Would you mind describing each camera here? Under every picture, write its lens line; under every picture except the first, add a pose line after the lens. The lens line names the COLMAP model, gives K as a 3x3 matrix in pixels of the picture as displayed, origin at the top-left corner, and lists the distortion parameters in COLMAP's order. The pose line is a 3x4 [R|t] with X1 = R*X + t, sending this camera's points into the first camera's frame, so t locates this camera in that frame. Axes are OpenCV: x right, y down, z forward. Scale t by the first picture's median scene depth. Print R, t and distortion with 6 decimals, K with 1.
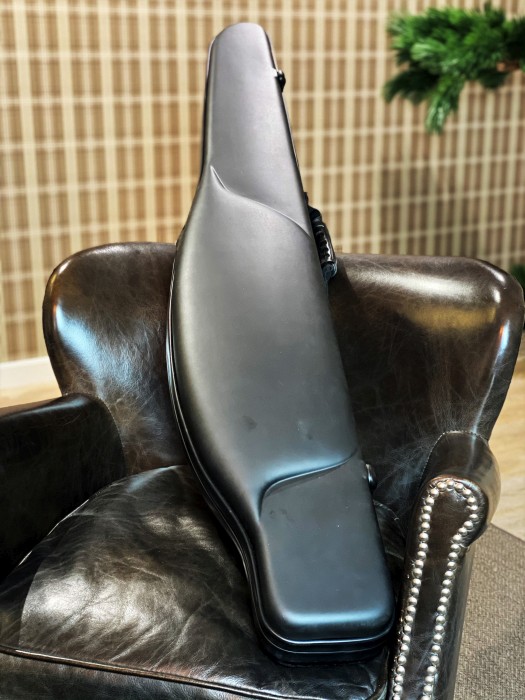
lens RADIAL K [[1044.5, 0, 262.5], [0, 1044.5, 350.0], [0, 0, 1]] dist [0.068753, -0.038615]
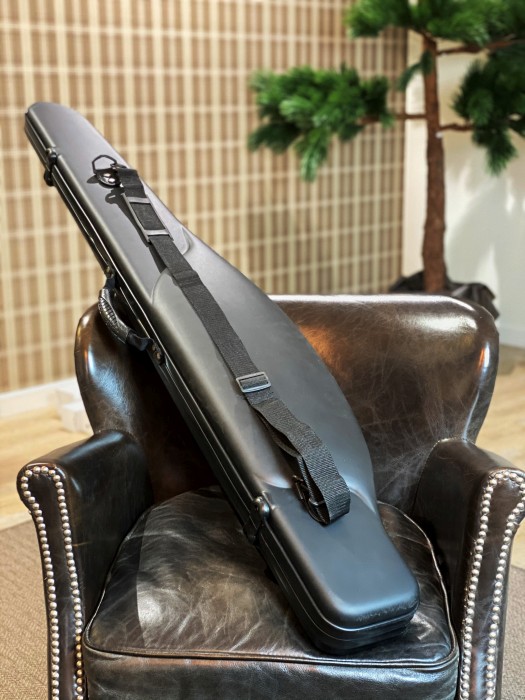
lens RADIAL K [[1044.5, 0, 262.5], [0, 1044.5, 350.0], [0, 0, 1]] dist [0.068753, -0.038615]
pose [[0.976595, -0.052967, 0.208461, -0.252274], [0.060059, 0.997807, -0.027833, -0.002602], [-0.206530, 0.039701, 0.977635, -0.123307]]
